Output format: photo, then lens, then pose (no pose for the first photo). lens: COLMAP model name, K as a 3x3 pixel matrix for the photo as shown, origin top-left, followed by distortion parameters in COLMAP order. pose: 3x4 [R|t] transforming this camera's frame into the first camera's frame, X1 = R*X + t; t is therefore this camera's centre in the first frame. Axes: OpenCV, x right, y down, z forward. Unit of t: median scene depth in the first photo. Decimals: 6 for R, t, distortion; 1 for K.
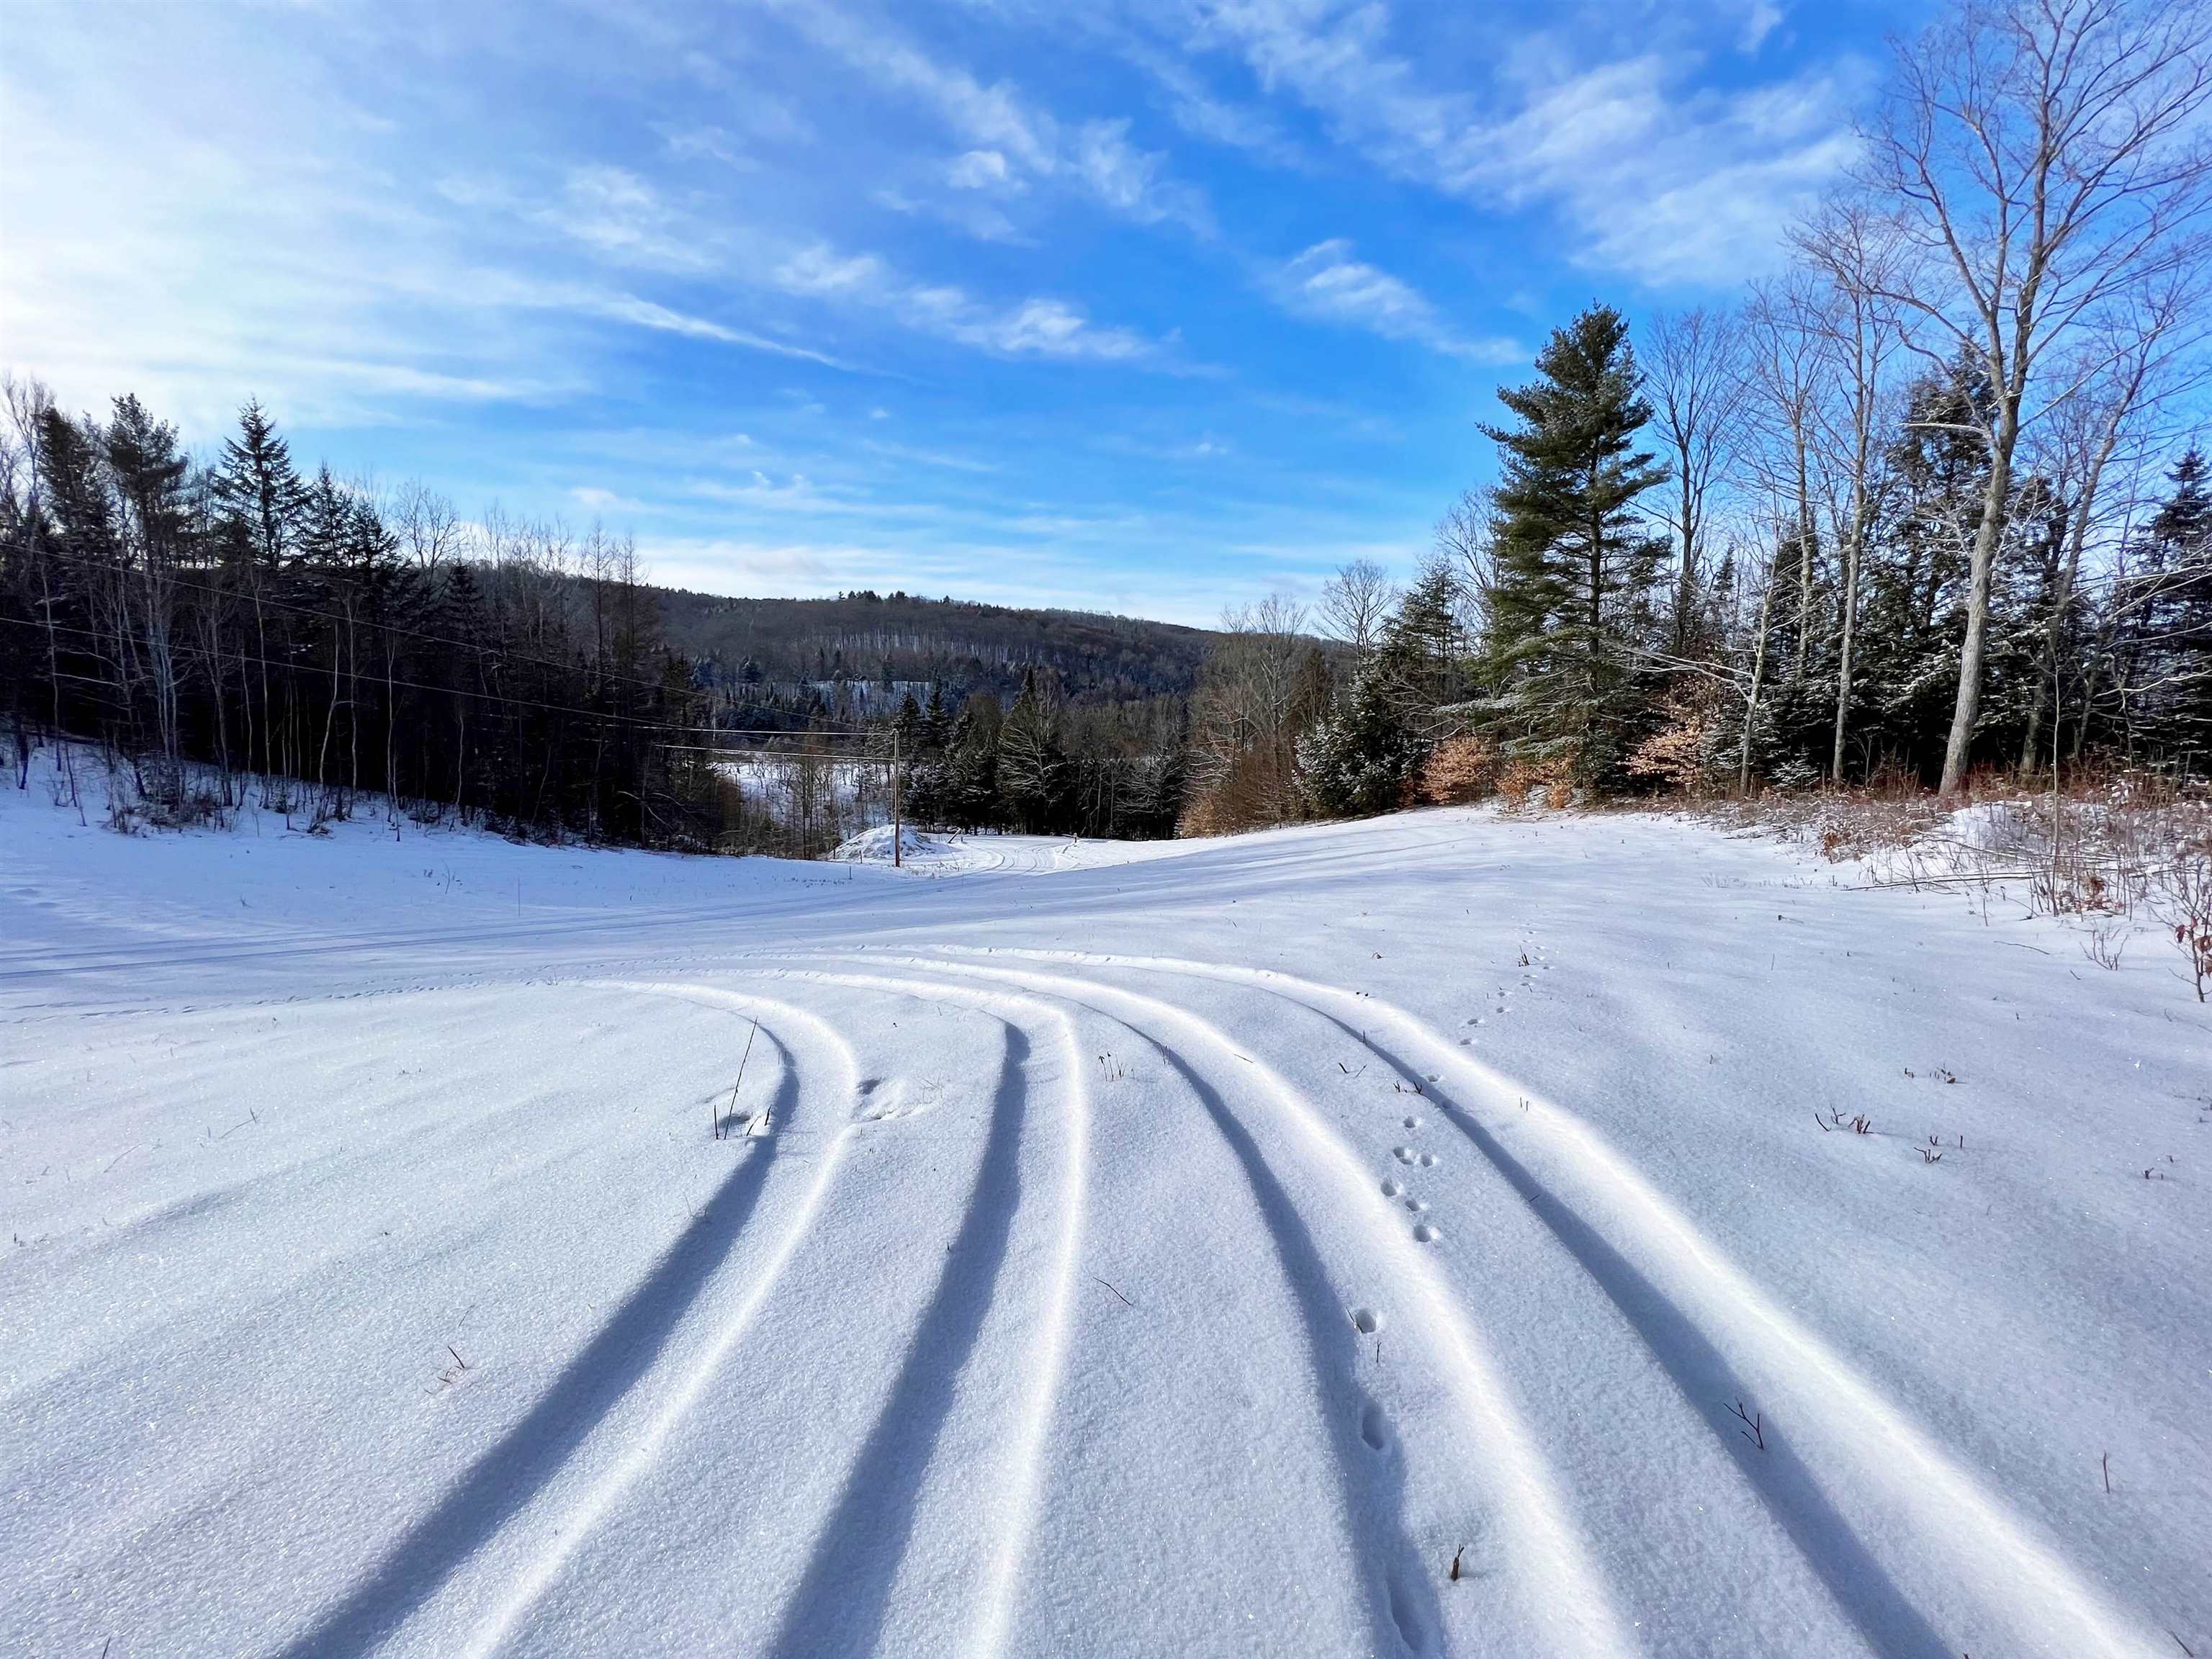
lens RADIAL K [[888.3, 0, 1123.3], [0, 888.3, 819.3], [0, 0, 1]] dist [-0.002097, 0.000085]
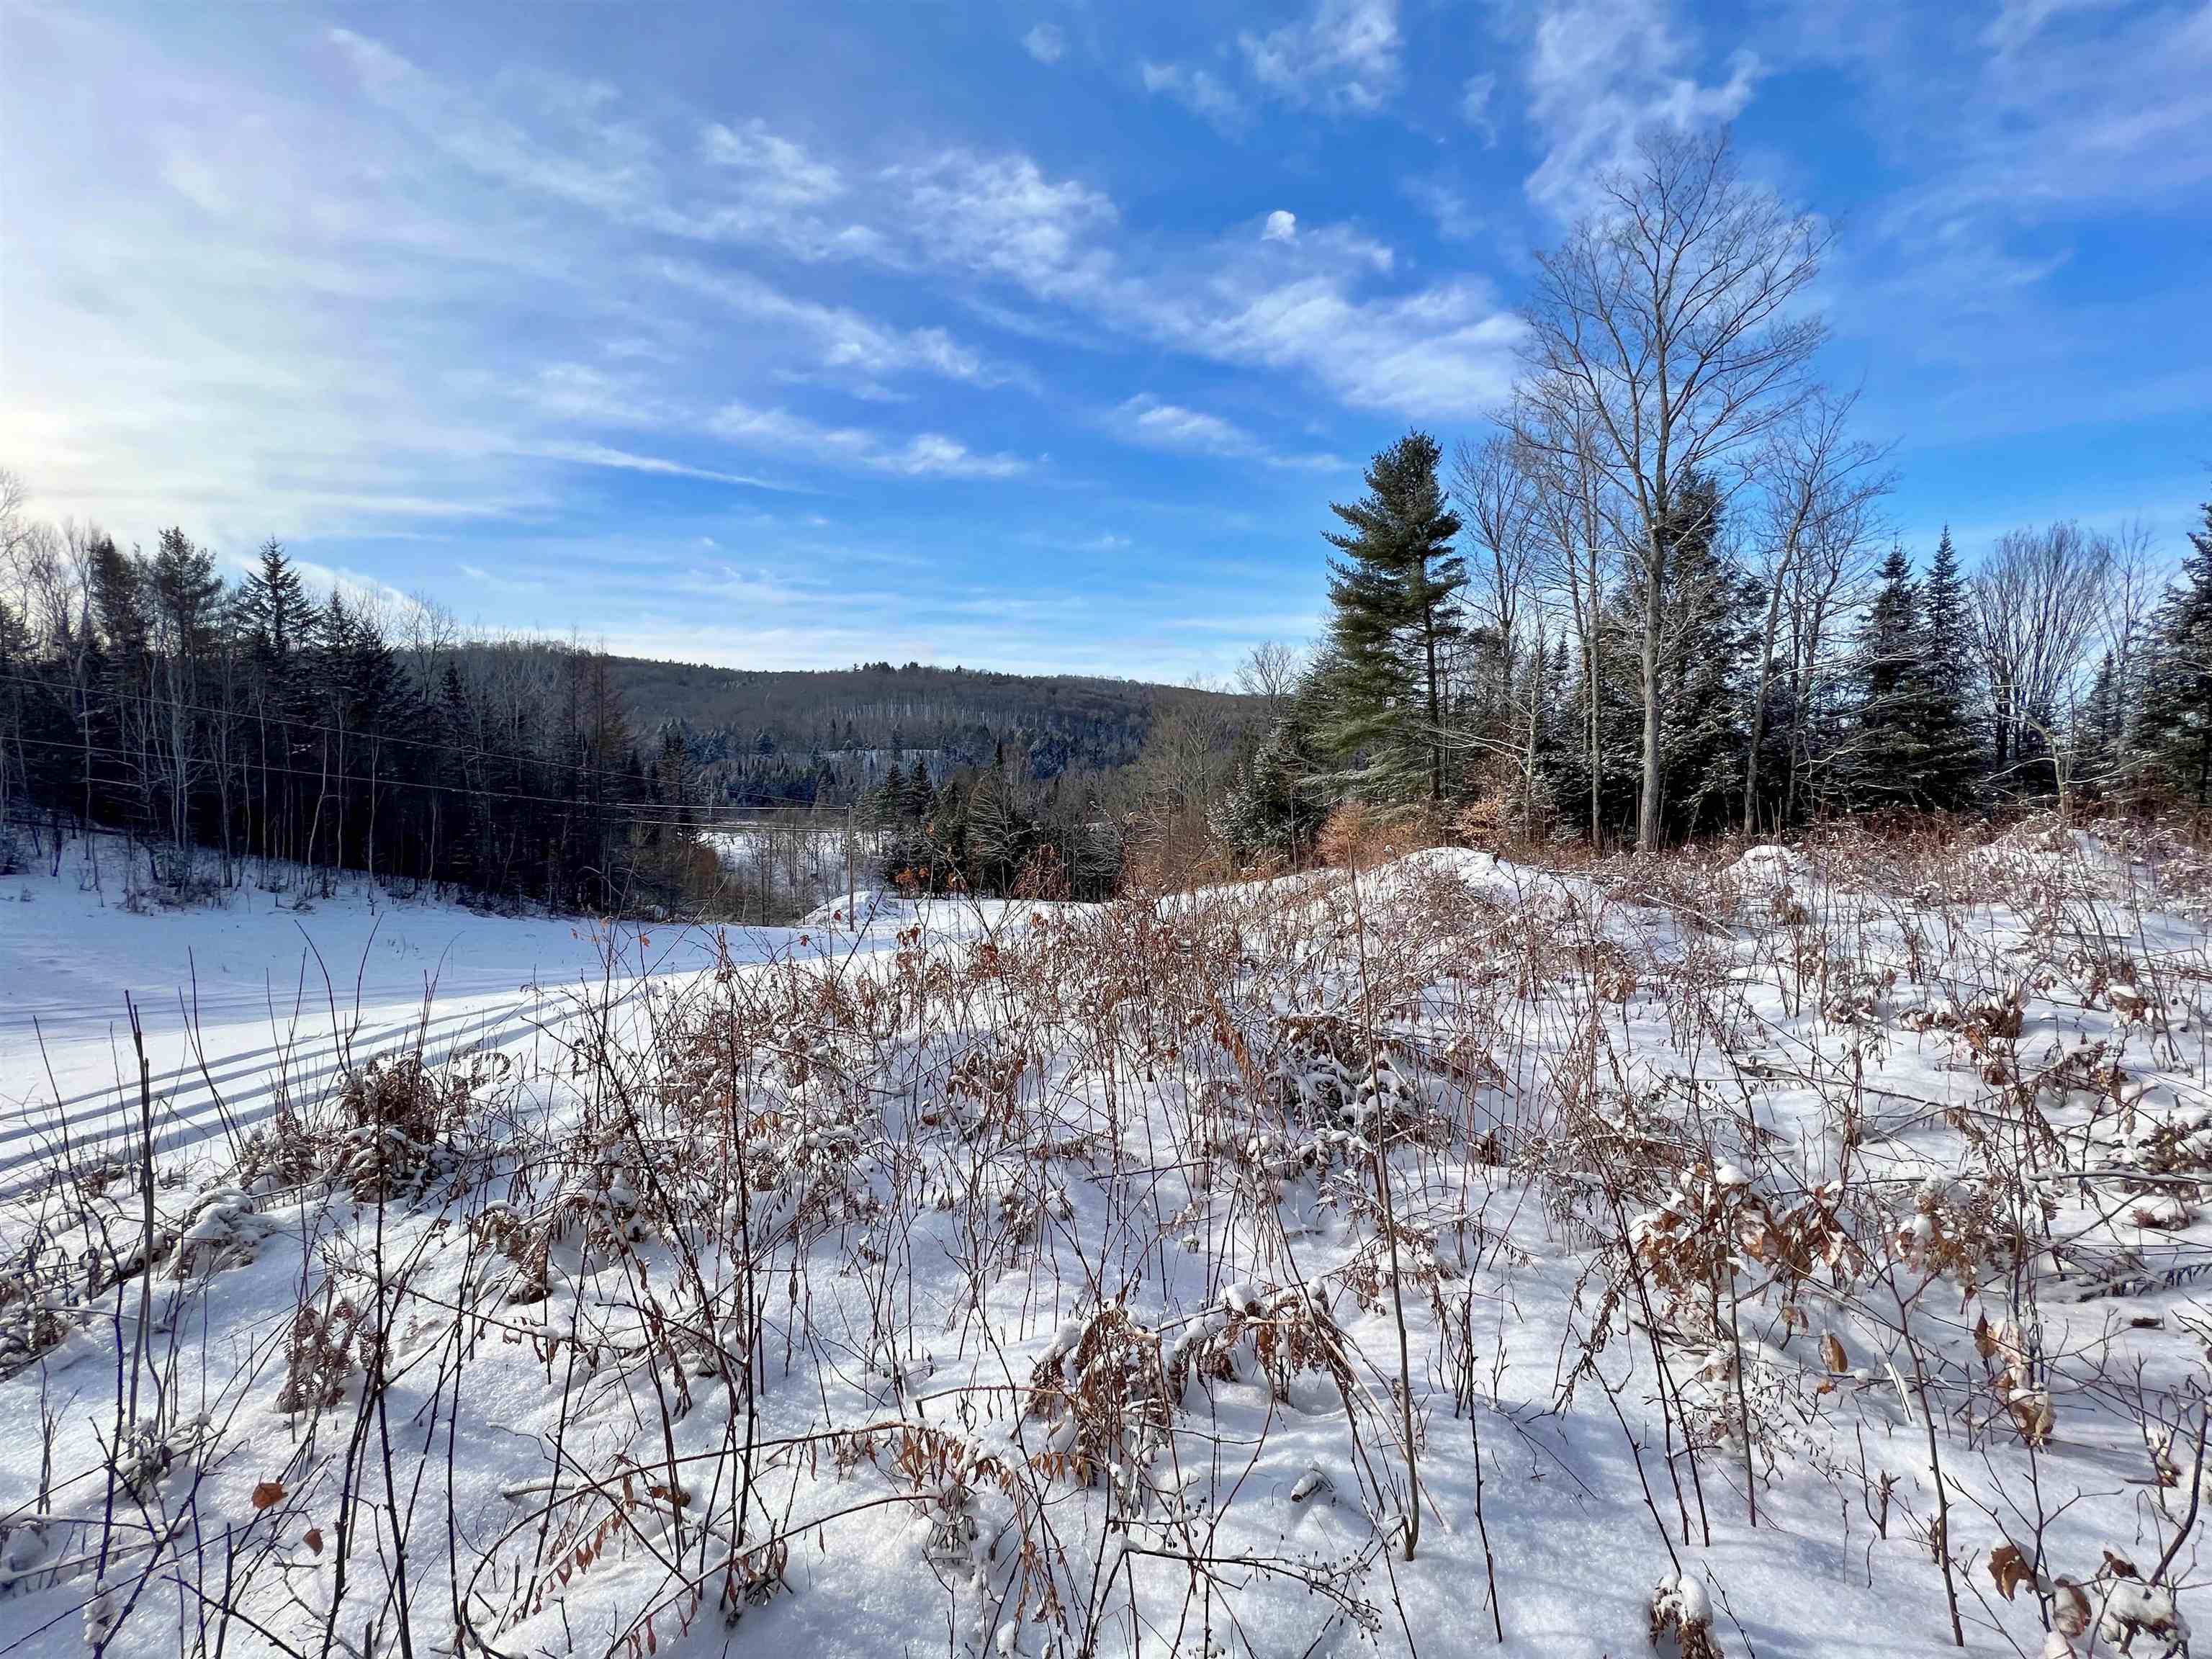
lens RADIAL K [[888.3, 0, 1122.9], [0, 888.3, 820.9], [0, 0, 1]] dist [-0.002097, 0.000085]
pose [[0.999560, -0.018100, -0.023479, 0.130250], [0.016498, 0.997635, -0.066729, -0.003097], [0.024632, 0.066313, 0.997495, -0.092868]]
